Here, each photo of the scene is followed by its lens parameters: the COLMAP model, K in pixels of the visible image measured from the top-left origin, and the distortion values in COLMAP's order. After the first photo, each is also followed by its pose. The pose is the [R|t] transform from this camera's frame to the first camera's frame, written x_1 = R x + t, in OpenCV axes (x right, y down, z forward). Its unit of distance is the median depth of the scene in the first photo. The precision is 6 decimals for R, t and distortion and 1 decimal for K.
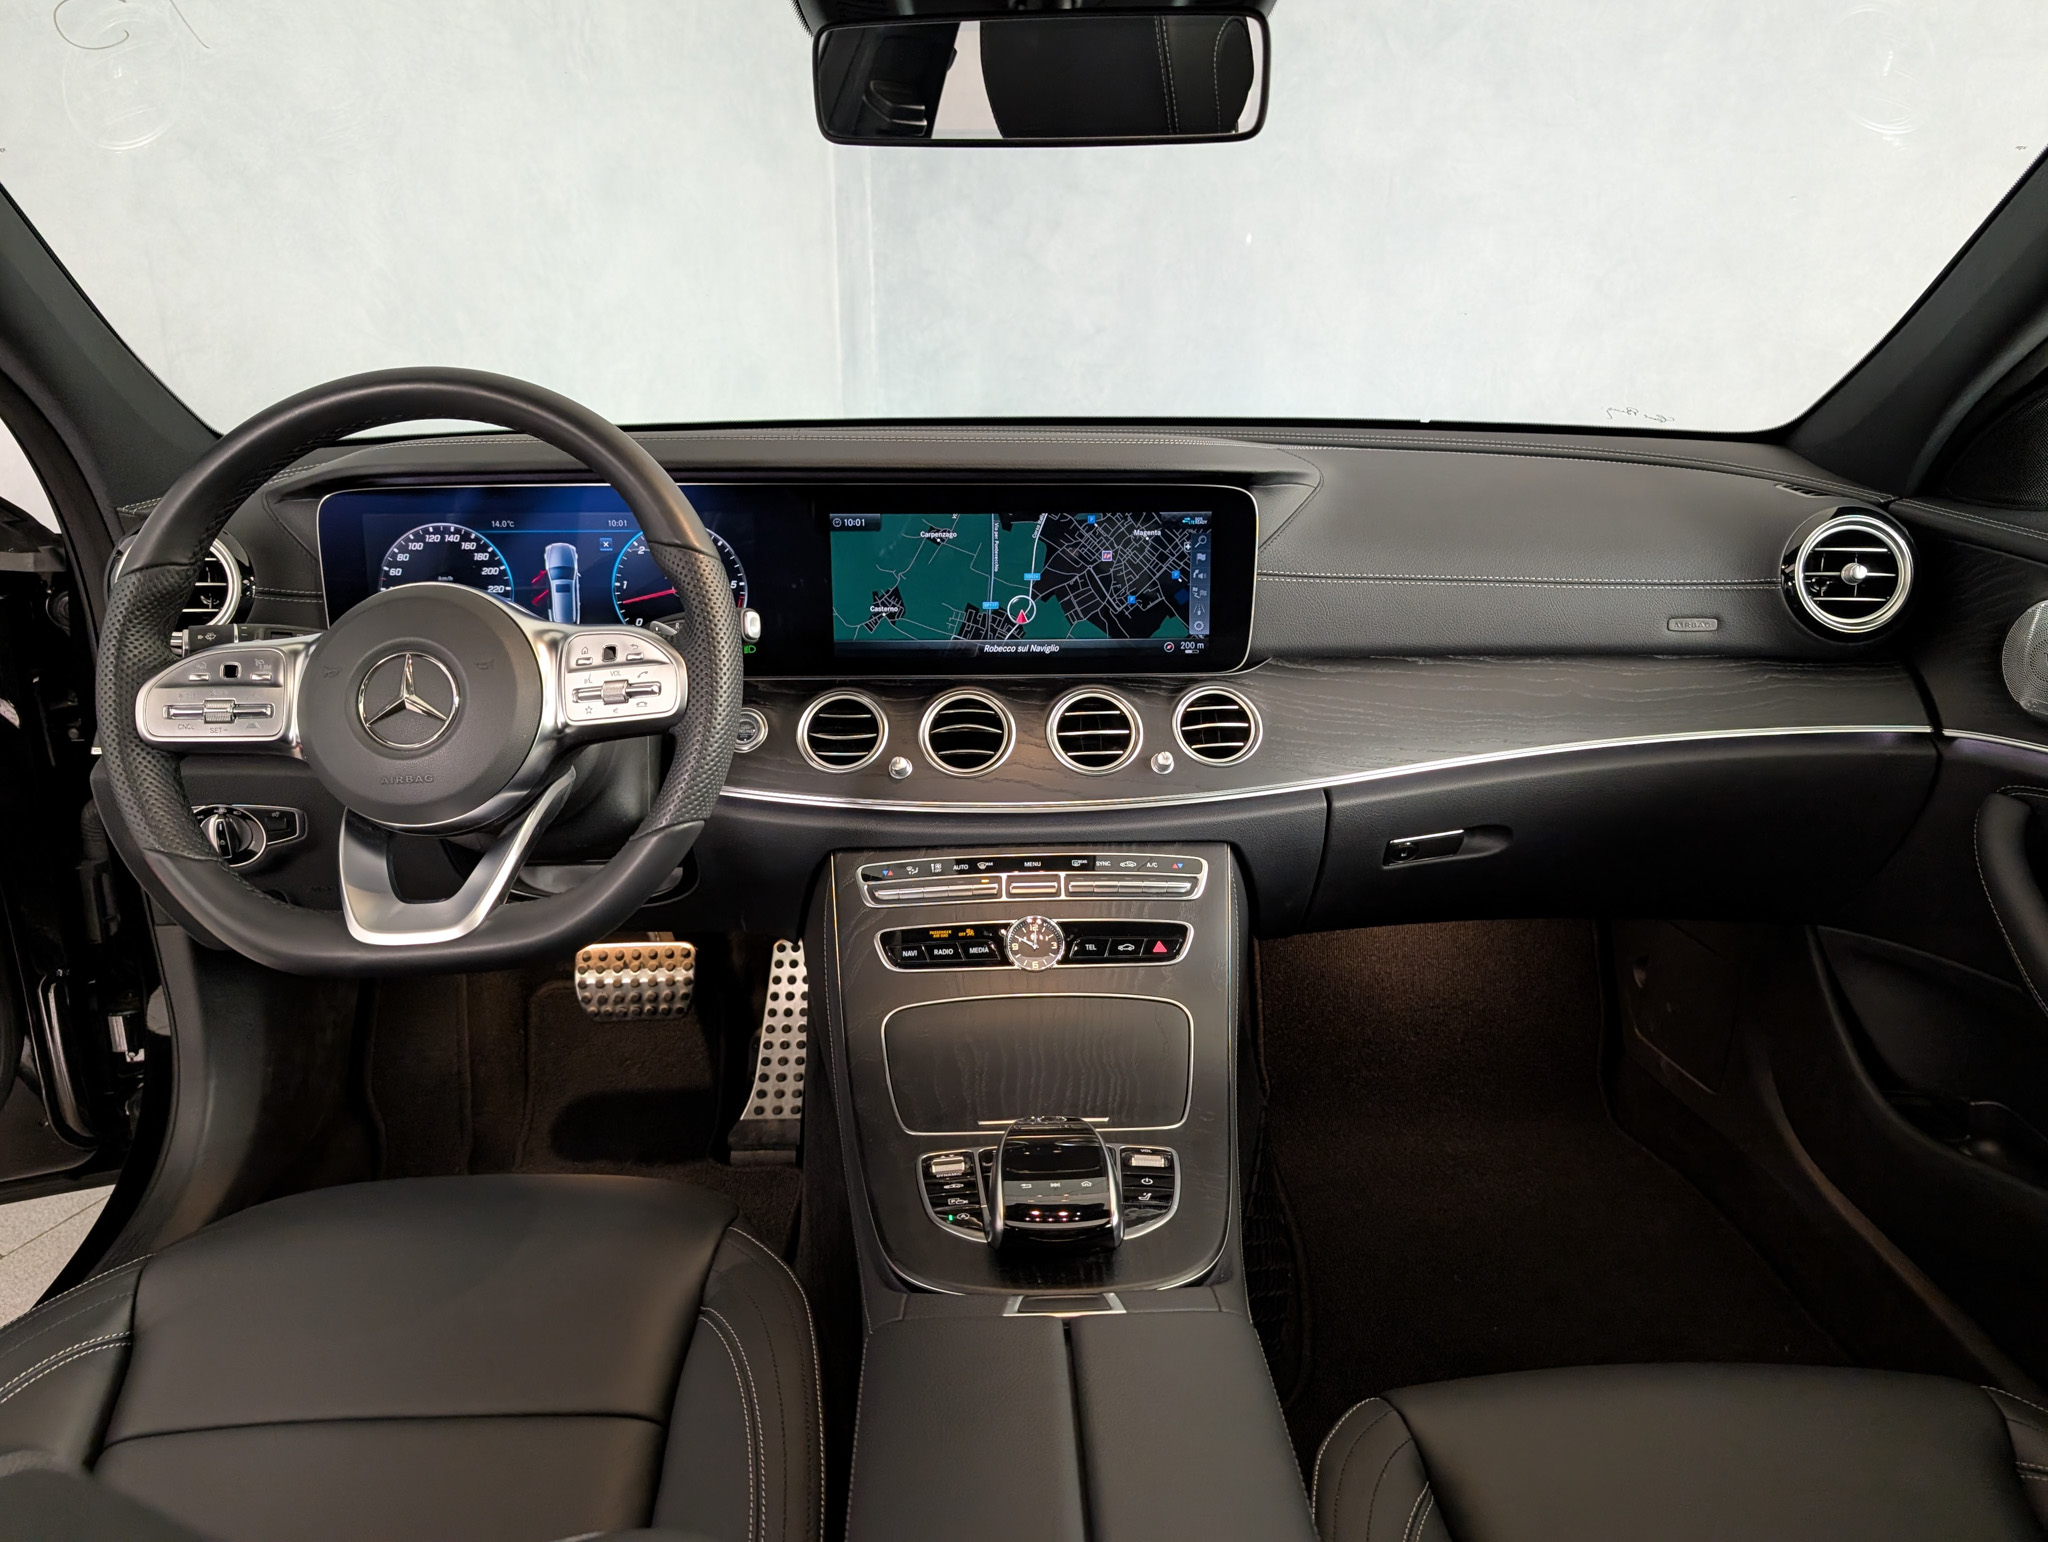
lens RADIAL K [[1528.4, 0, 1024.0], [0, 1528.4, 771.0], [0, 0, 1]] dist [0.067454, -0.136530]
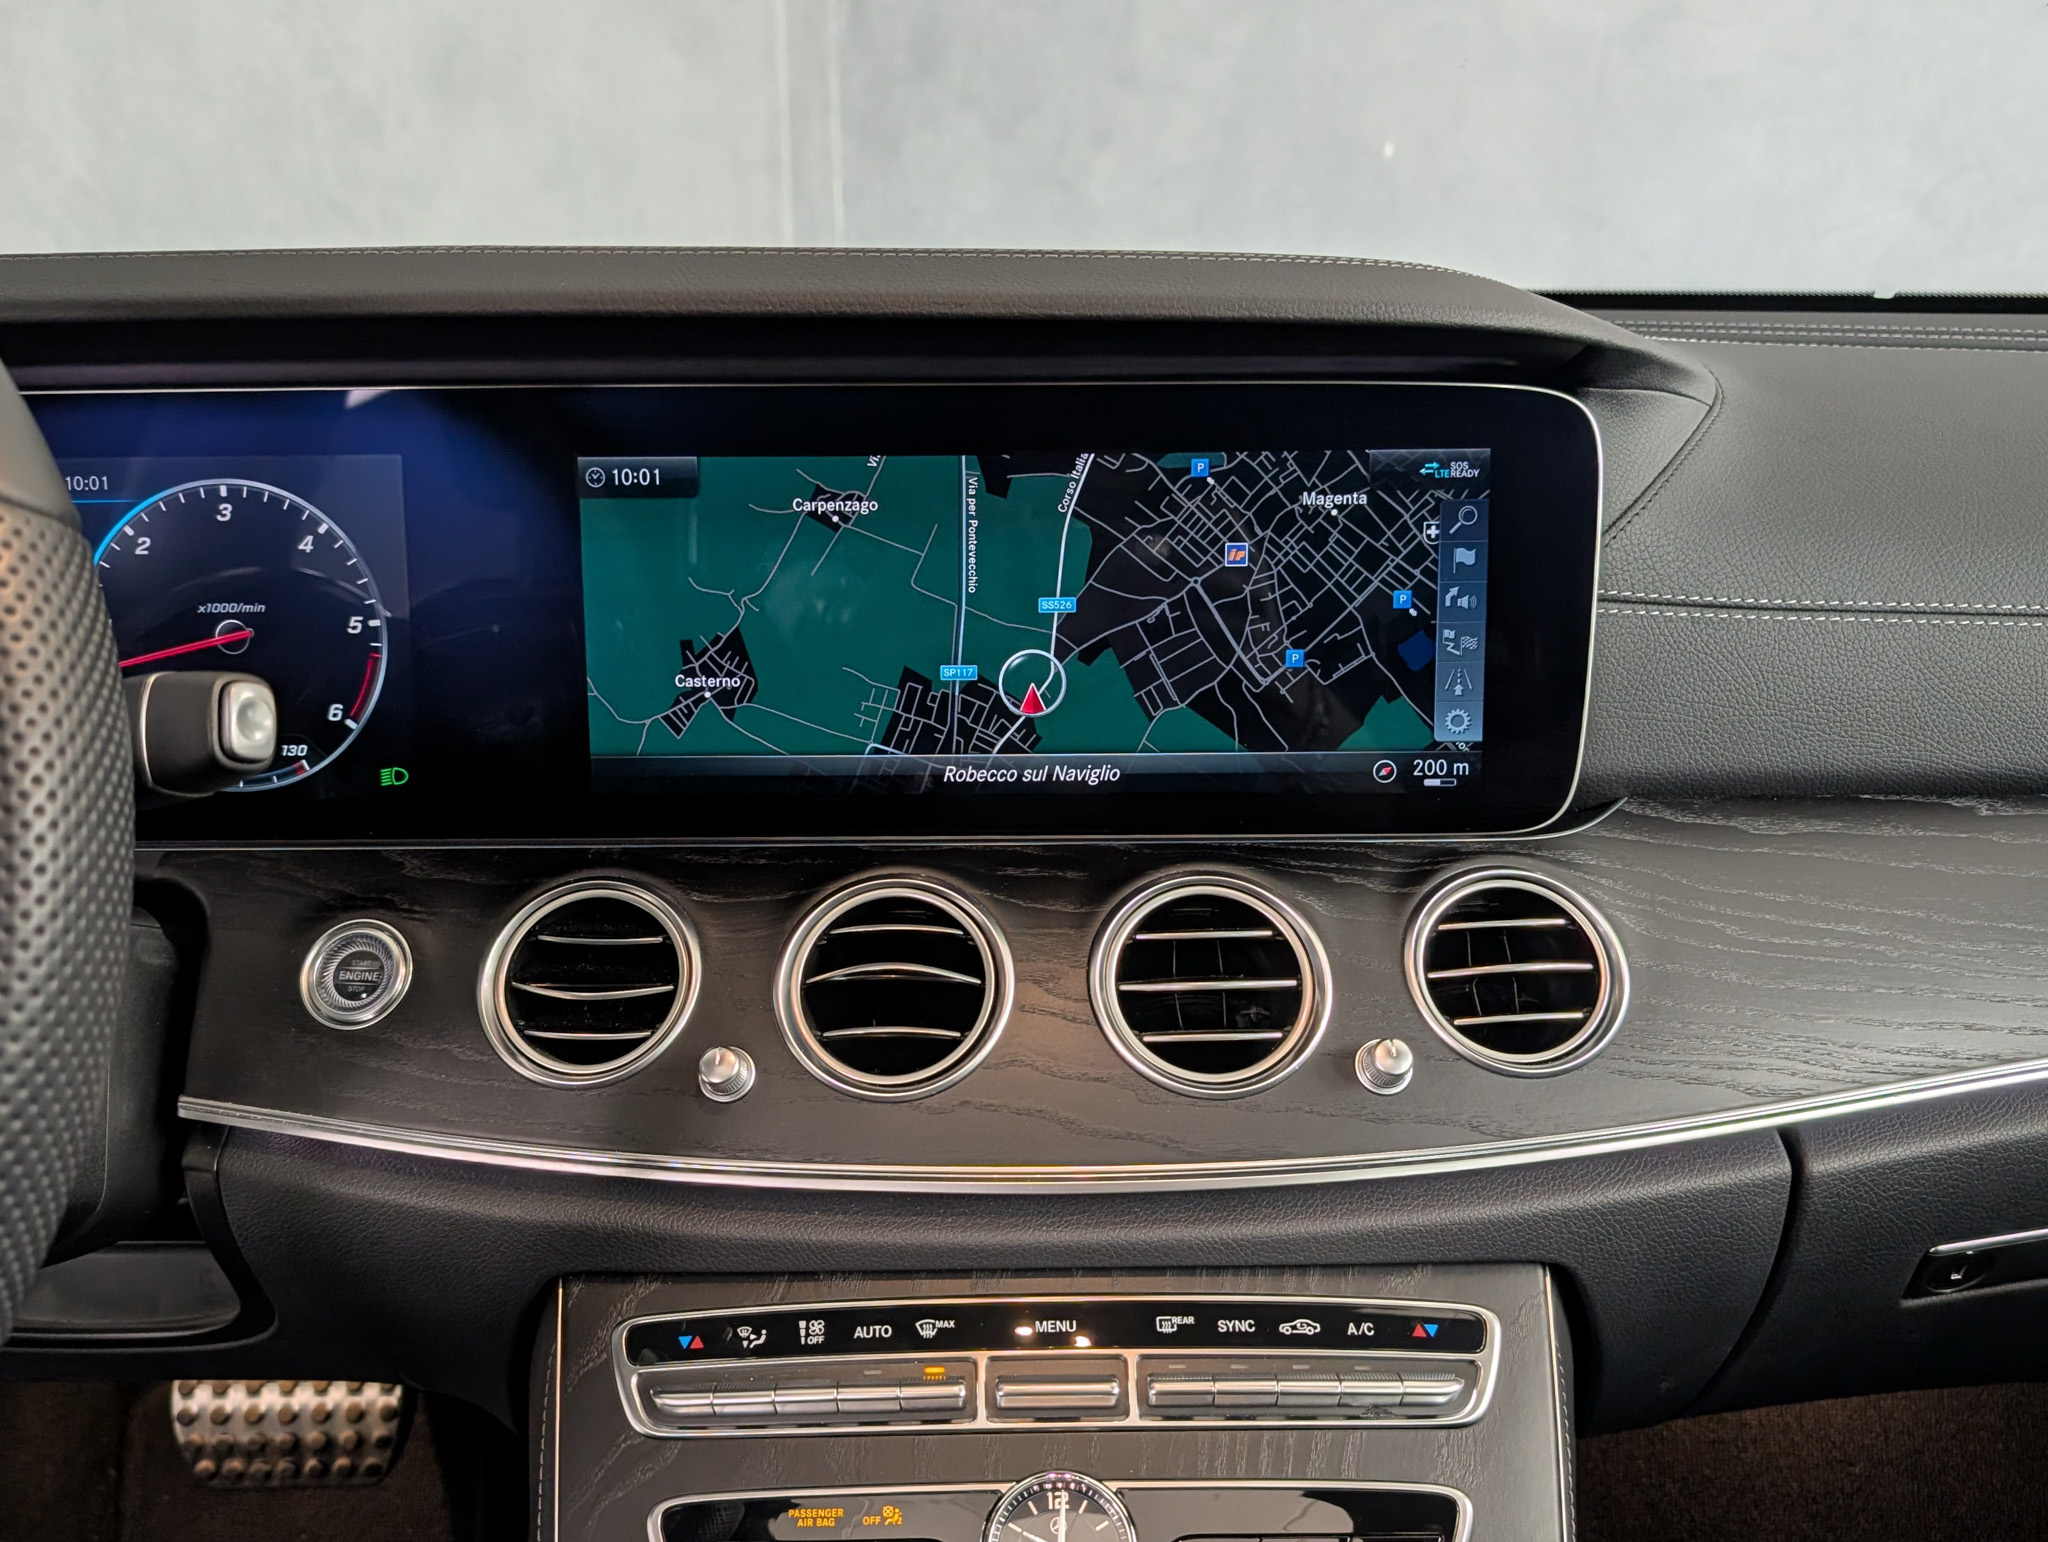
lens RADIAL K [[1976.5, 0, 979.5], [0, 1976.5, 784.0], [0, 0, 1]] dist [0.114303, -0.367125]
pose [[0.999180, 0.002034, -0.040448, 0.006145], [-0.004461, 0.998188, -0.060003, -0.045383], [0.040252, 0.060134, 0.997378, 0.462673]]
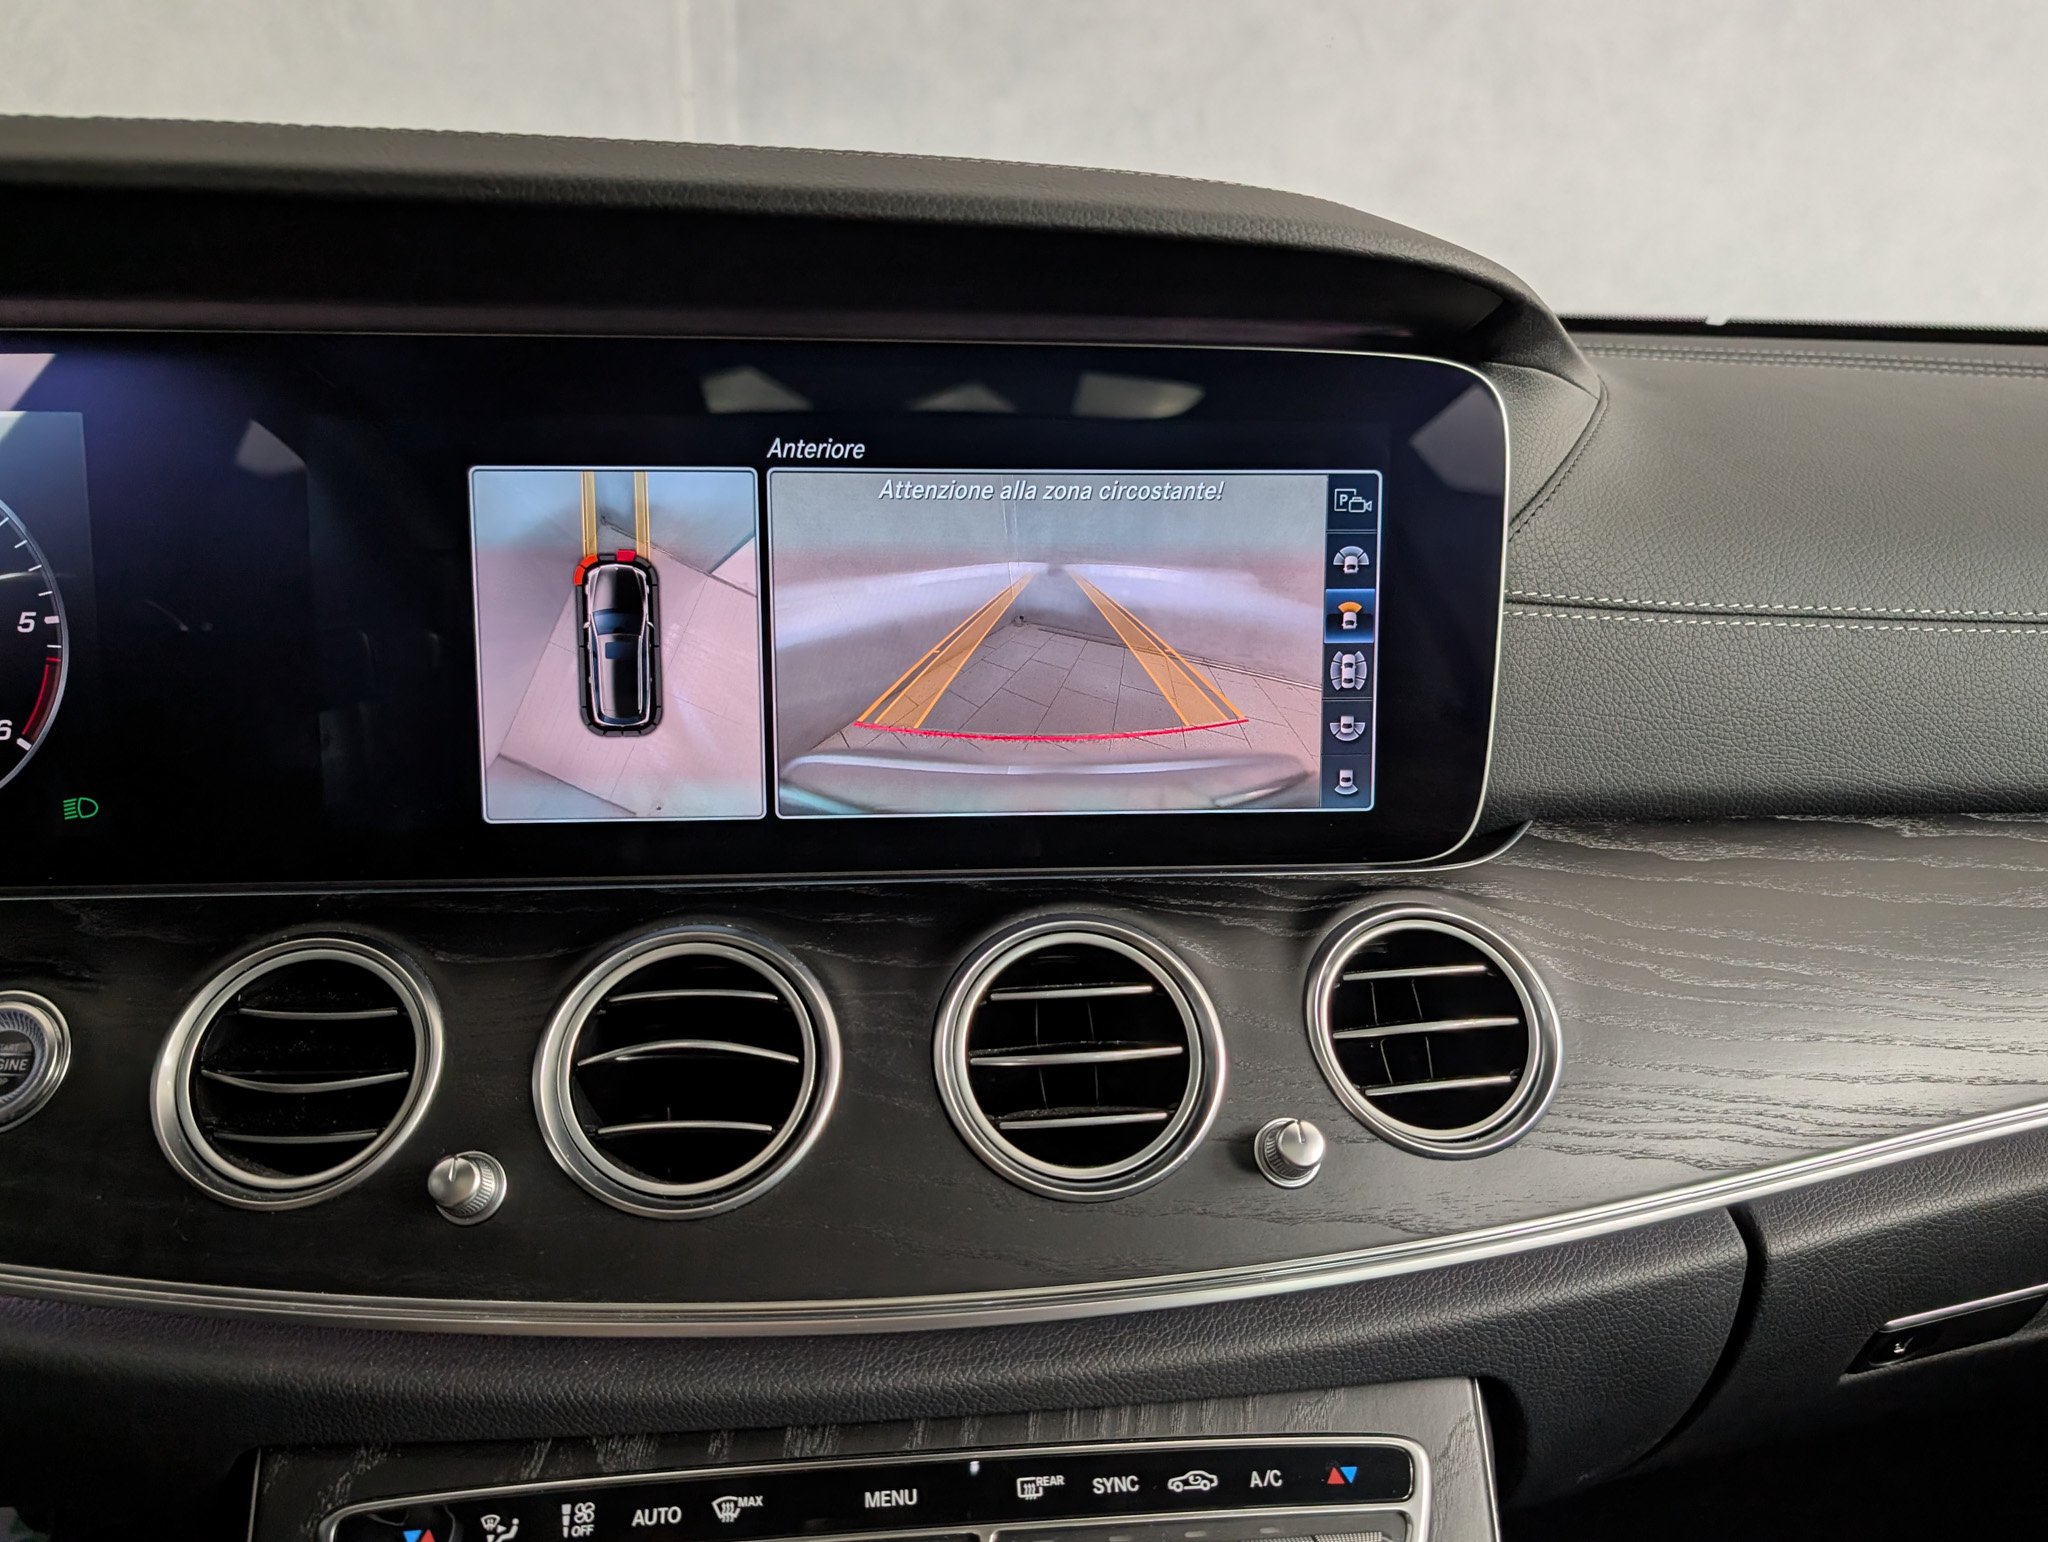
lens RADIAL K [[1528.4, 0, 1024.0], [0, 1528.4, 771.0], [0, 0, 1]] dist [0.067454, -0.136530]
pose [[0.998296, -0.003825, 0.058227, 0.014326], [0.008173, 0.997178, -0.074628, -0.060704], [-0.057777, 0.074977, 0.995510, 0.648741]]
